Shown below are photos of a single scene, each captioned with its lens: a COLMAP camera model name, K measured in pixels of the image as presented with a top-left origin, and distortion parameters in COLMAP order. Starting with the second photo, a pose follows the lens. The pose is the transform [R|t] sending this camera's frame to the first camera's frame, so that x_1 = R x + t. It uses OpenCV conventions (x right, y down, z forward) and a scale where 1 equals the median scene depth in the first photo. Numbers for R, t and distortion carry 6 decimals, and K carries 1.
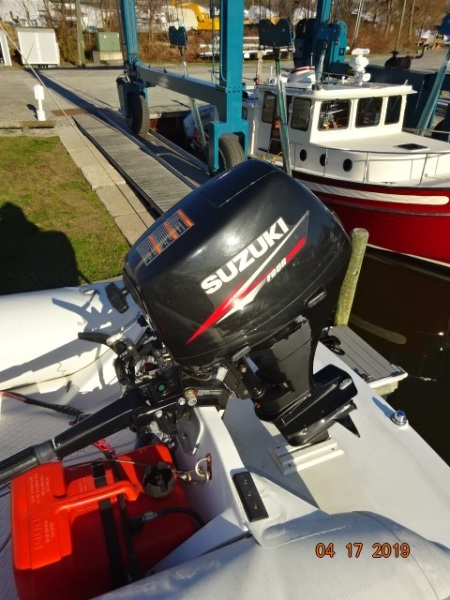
lens RADIAL K [[440.7, 0, 223.4], [0, 440.7, 300.3], [0, 0, 1]] dist [0.019583, -0.025049]
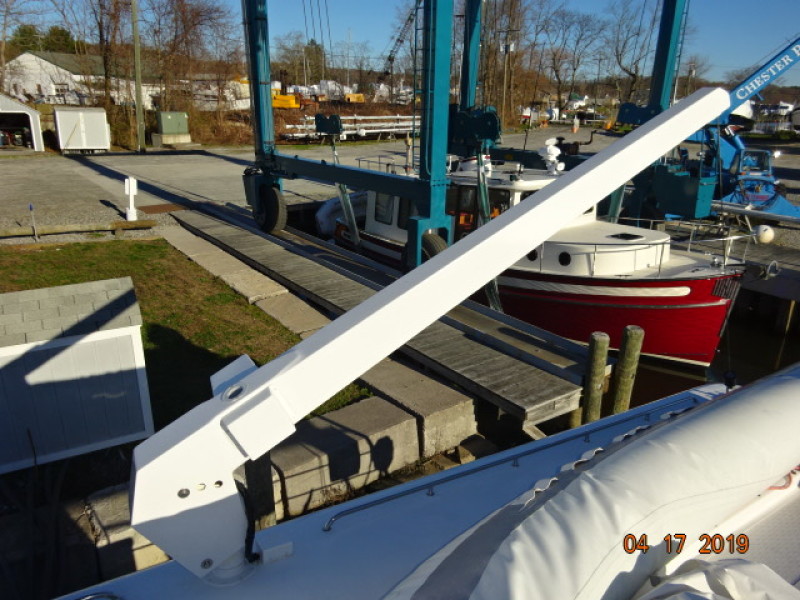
lens RADIAL K [[587.6, 0, 402.2], [0, 587.6, 302.2], [0, 0, 1]] dist [0.019583, -0.025049]
pose [[0.981613, -0.057368, 0.182059, -0.192388], [0.096774, 0.971674, -0.215601, 0.002077], [-0.164533, 0.229256, 0.959359, -0.046295]]
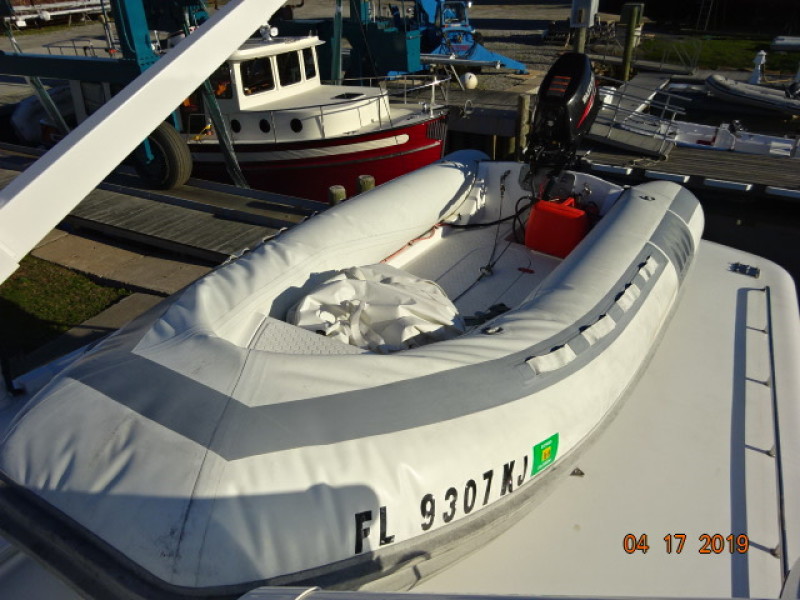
lens RADIAL K [[586.4, 0, 400.0], [0, 586.4, 300.0], [0, 0, 1]] dist [0.002371, -0.003528]
pose [[0.809303, -0.323990, 0.489959, -0.191095], [0.344415, 0.937432, 0.050988, 0.033498], [-0.475823, 0.127484, 0.870253, -0.085090]]
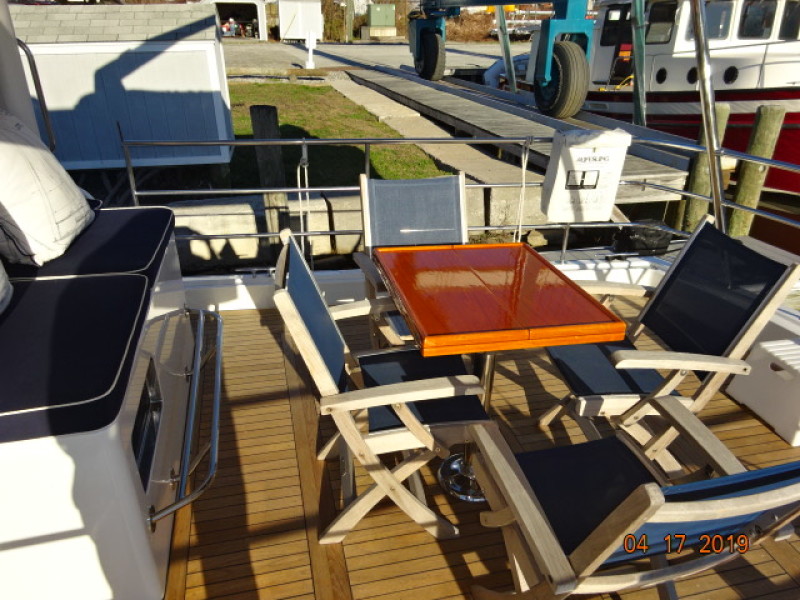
lens RADIAL K [[587.6, 0, 402.2], [0, 587.6, 302.2], [0, 0, 1]] dist [0.019583, -0.025049]
pose [[0.986033, 0.062534, -0.154363, -0.062046], [-0.079933, 0.990800, -0.109208, 0.162596], [0.146114, 0.120022, 0.981960, 0.001146]]
